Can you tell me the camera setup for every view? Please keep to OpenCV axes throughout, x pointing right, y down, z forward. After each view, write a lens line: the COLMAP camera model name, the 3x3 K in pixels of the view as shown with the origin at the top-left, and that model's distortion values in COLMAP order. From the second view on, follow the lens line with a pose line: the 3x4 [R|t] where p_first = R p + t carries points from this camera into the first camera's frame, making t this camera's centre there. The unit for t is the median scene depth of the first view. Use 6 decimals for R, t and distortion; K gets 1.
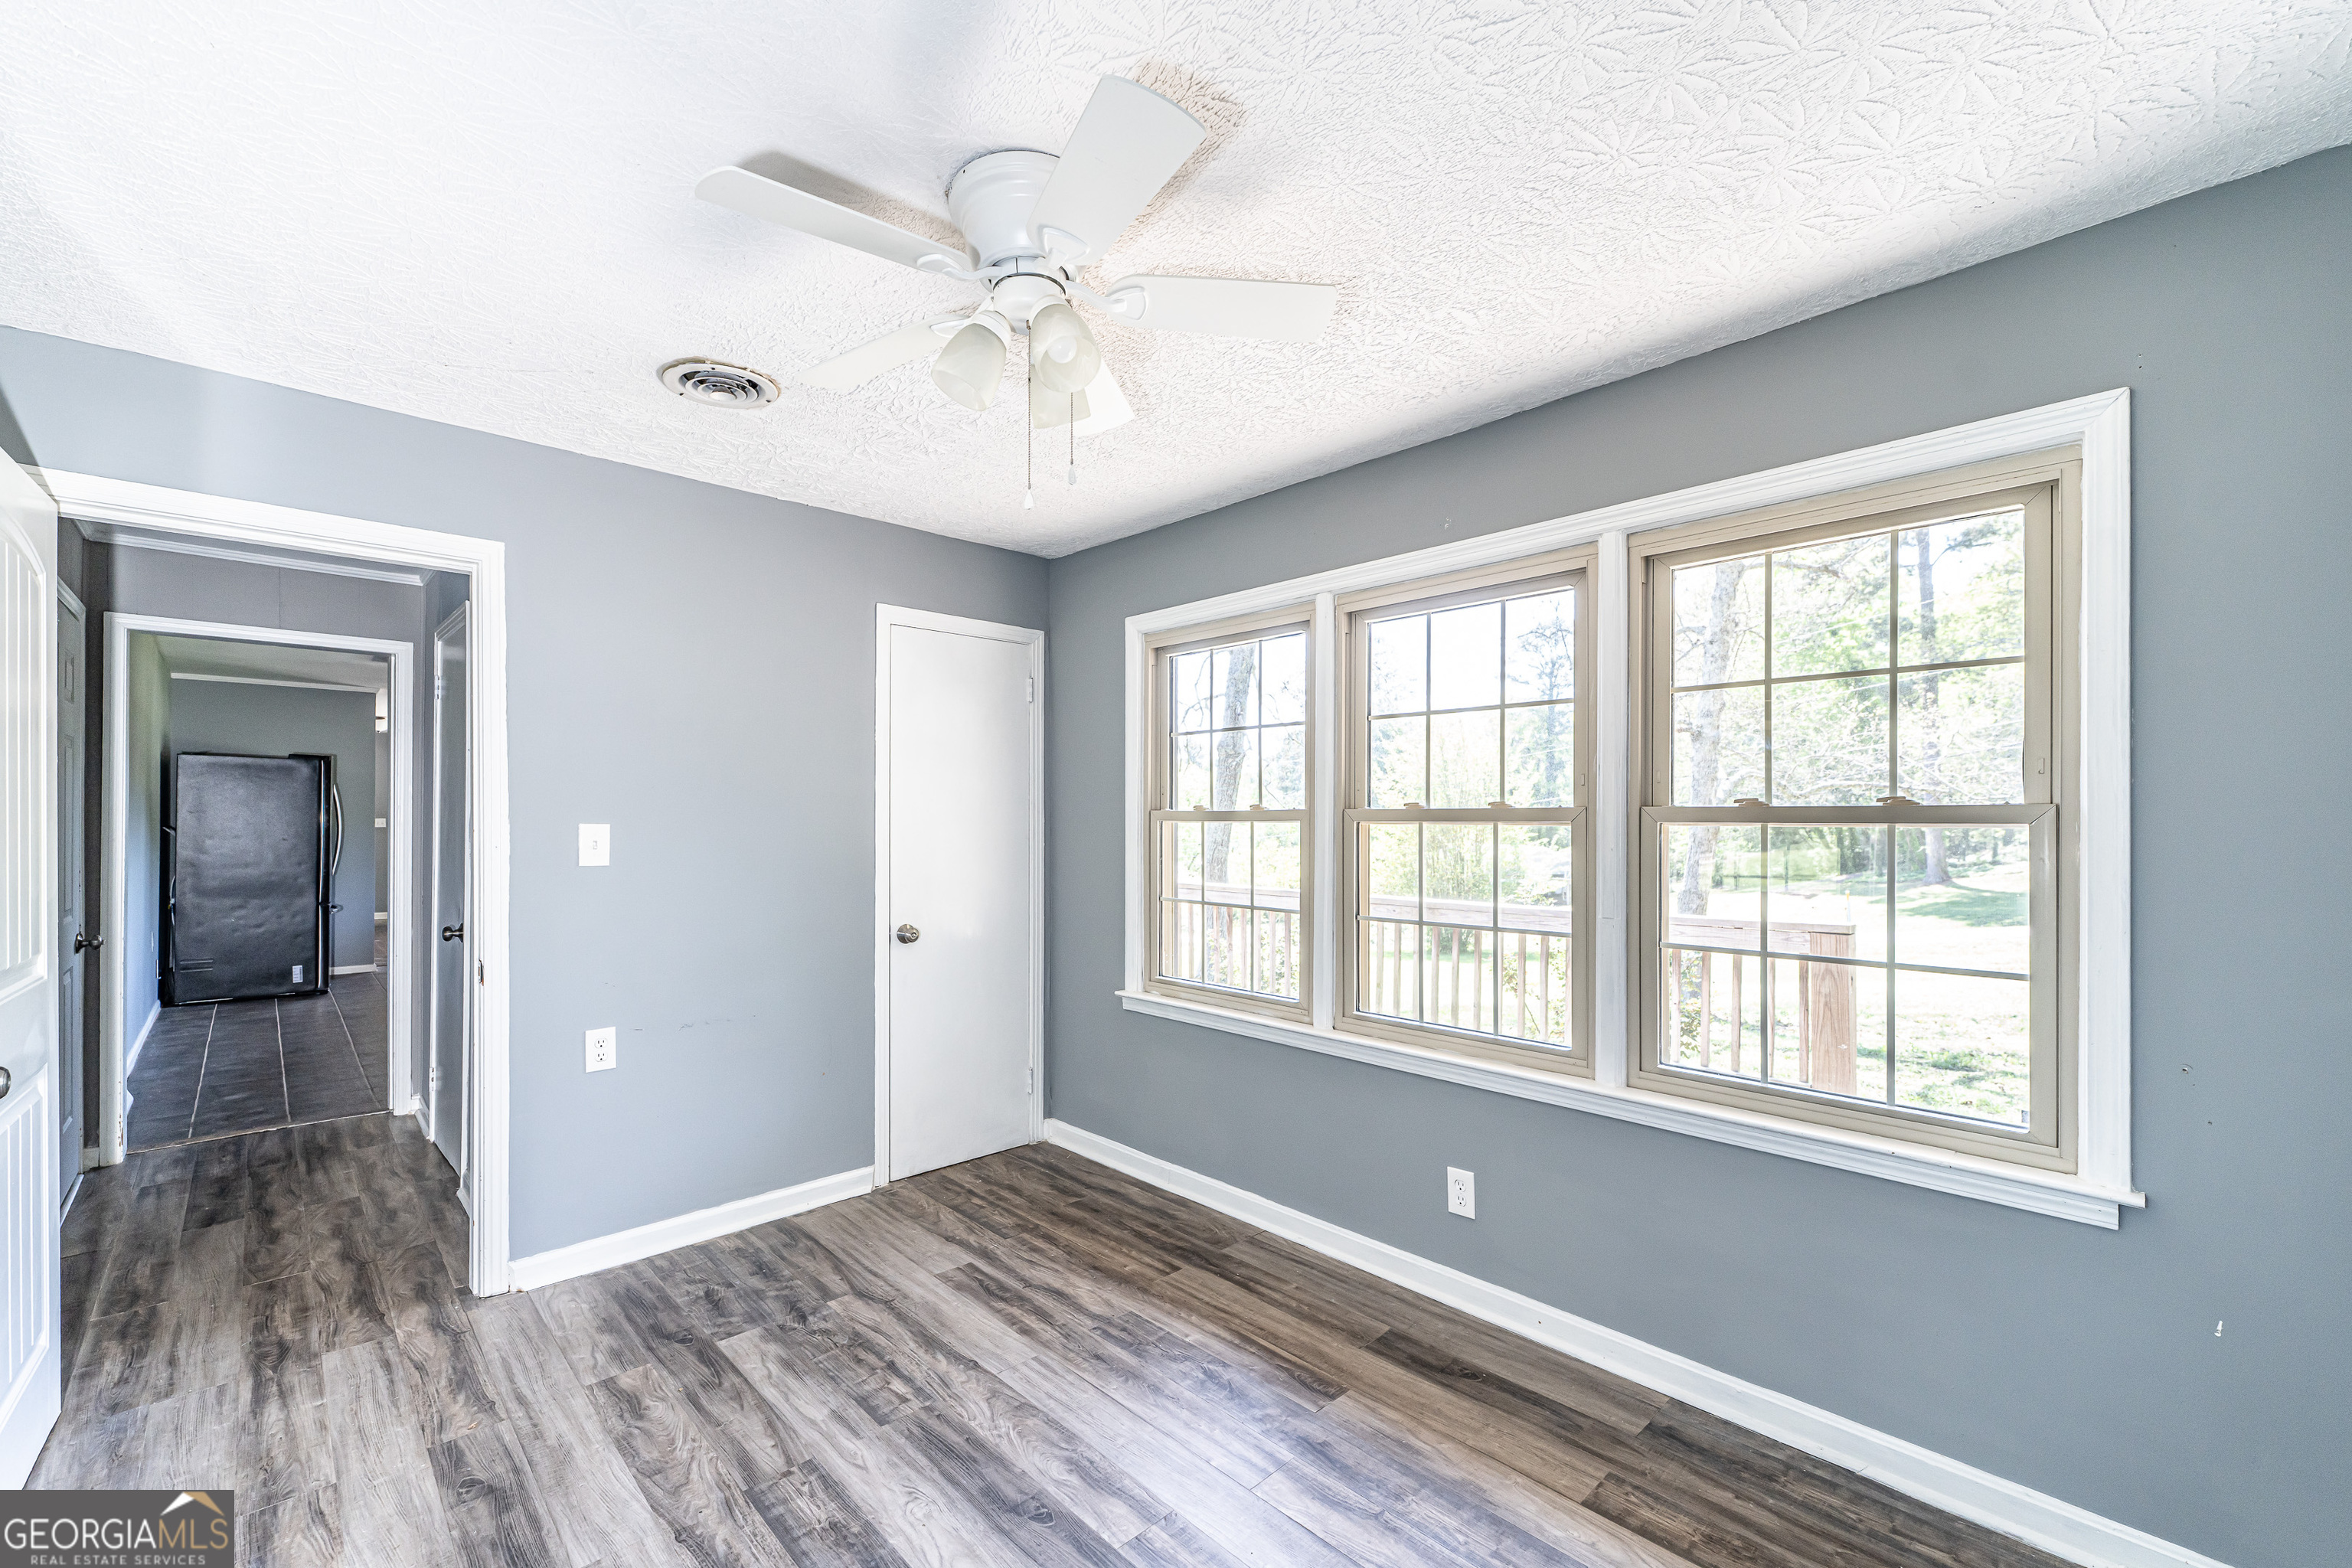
lens RADIAL K [[967.2, 0, 1176.4], [0, 967.2, 800.8], [0, 0, 1]] dist [-0.004322, 0.000107]
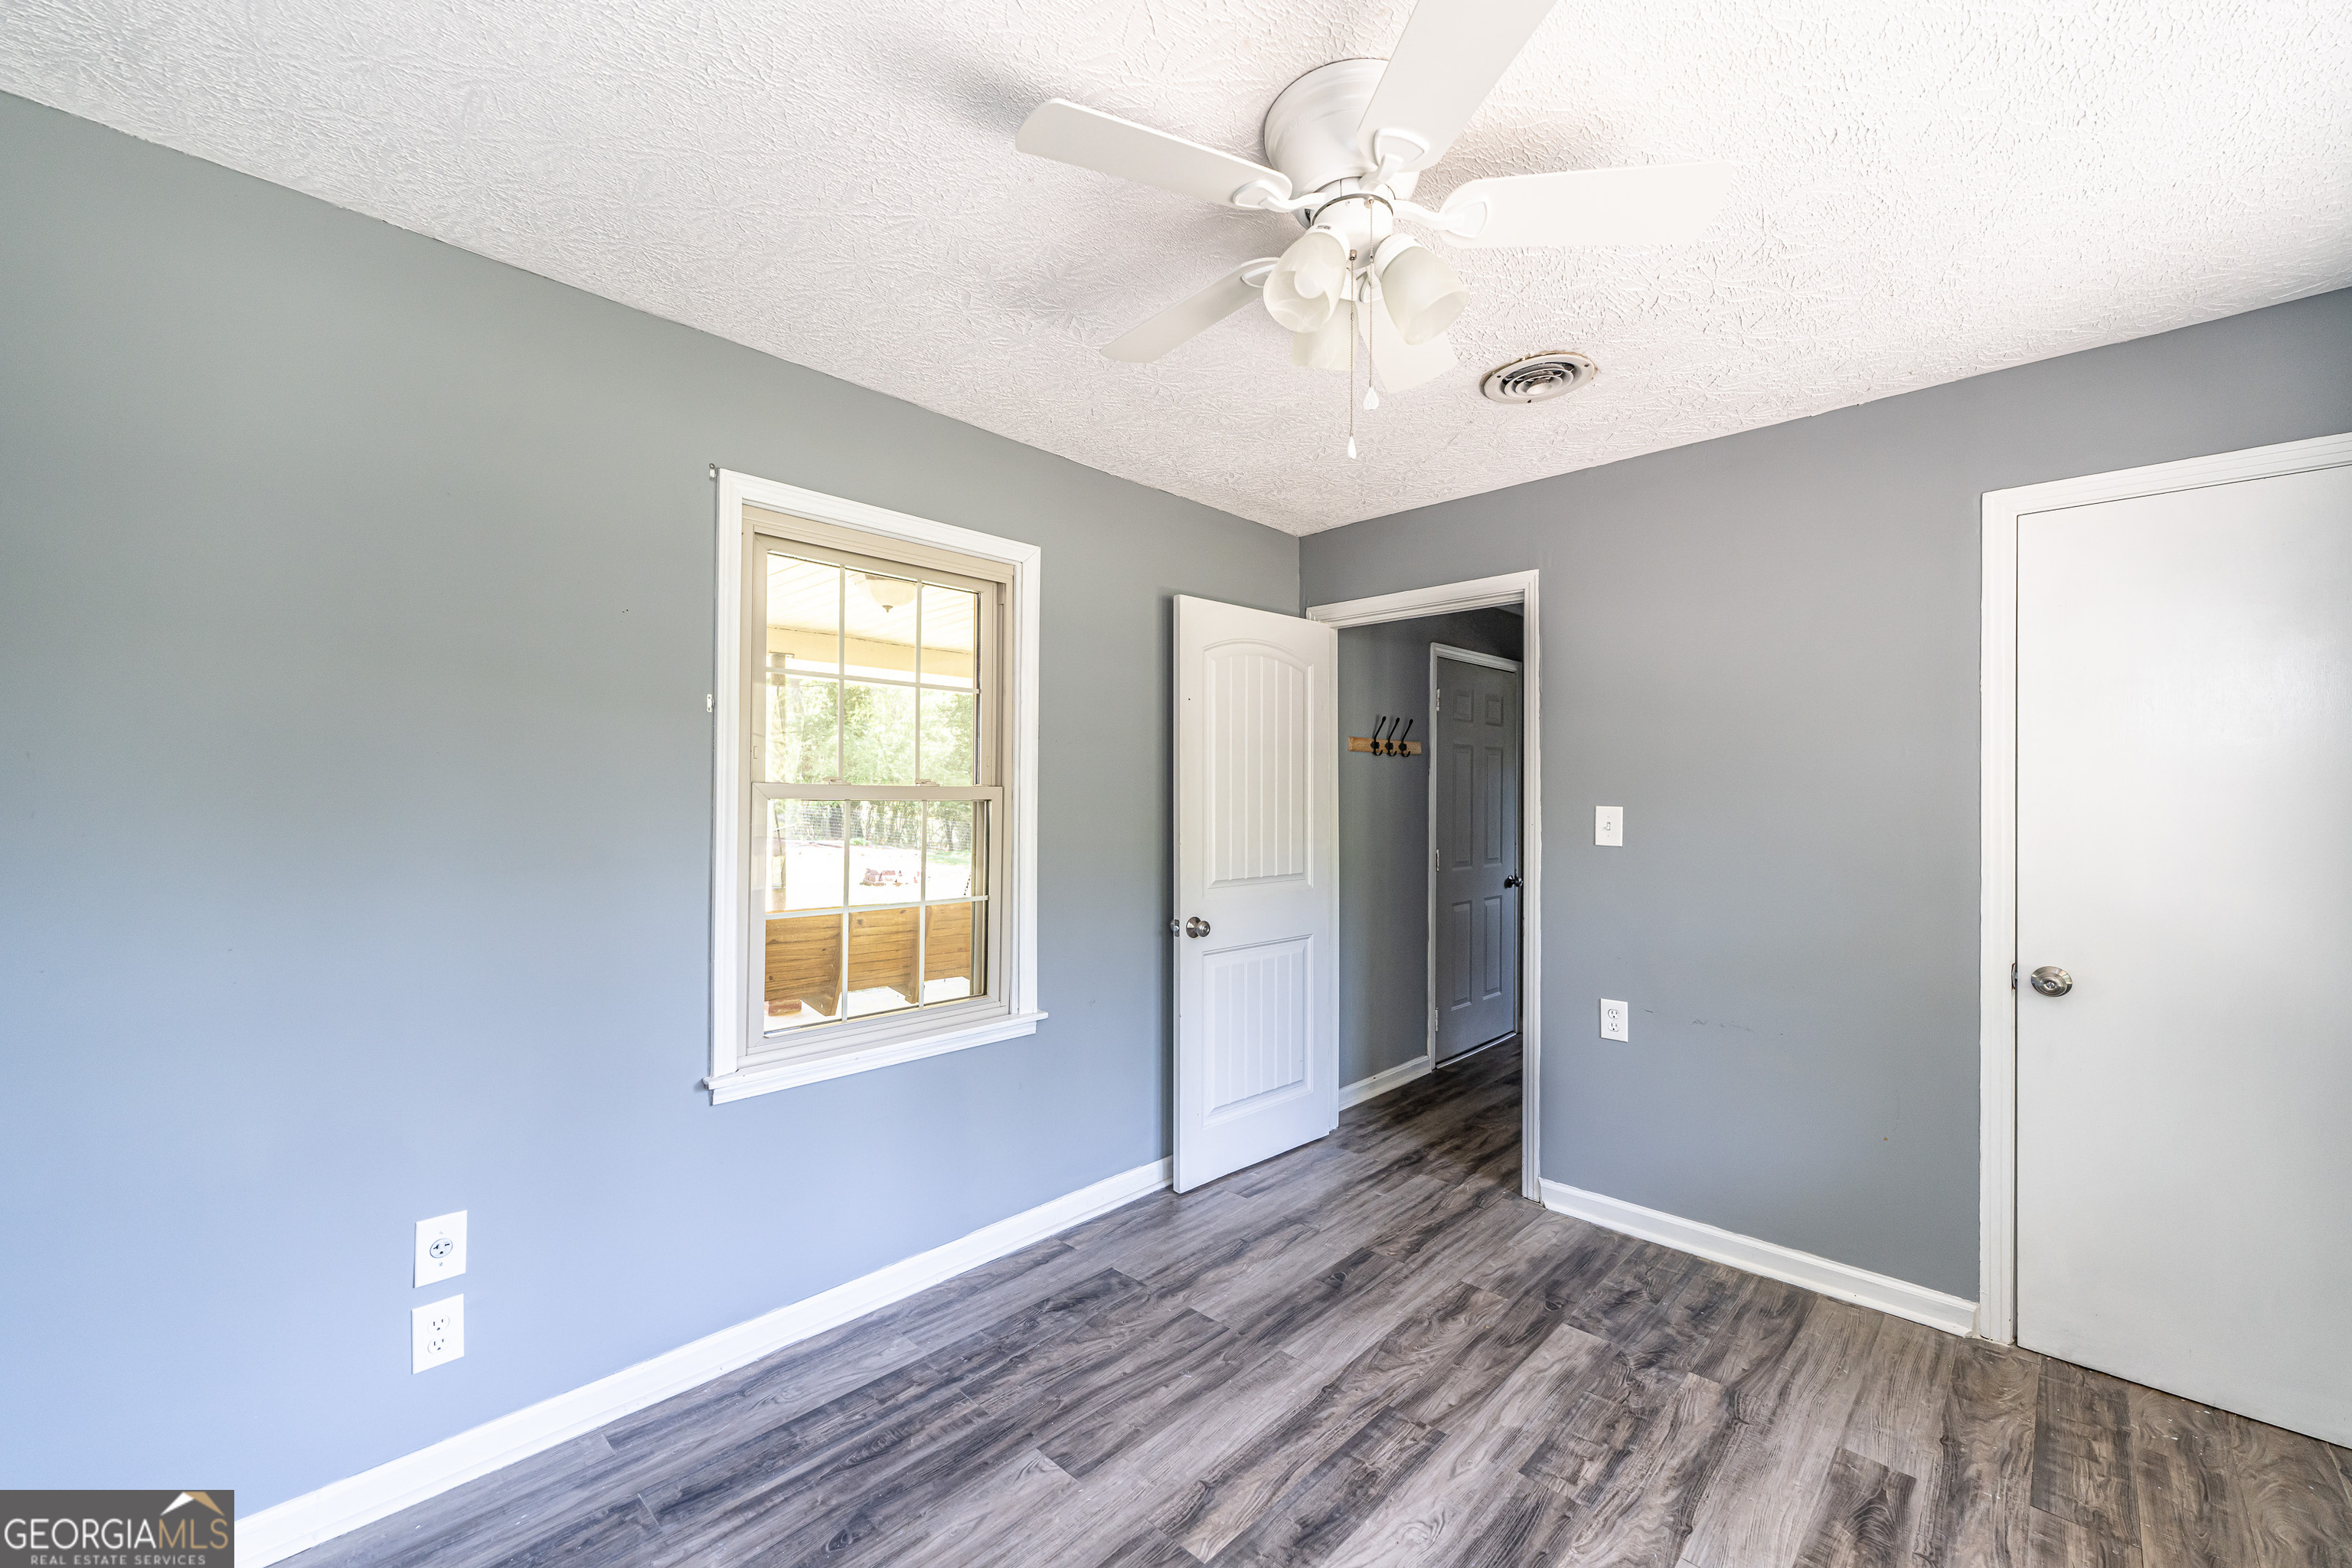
lens RADIAL K [[967.2, 0, 1176.0], [0, 967.2, 791.8], [0, 0, 1]] dist [-0.004322, 0.000107]
pose [[0.022700, -0.005670, -0.999726, 0.519091], [0.008532, 0.999949, -0.005477, 0.011667], [0.999706, -0.008406, 0.022748, 0.580389]]
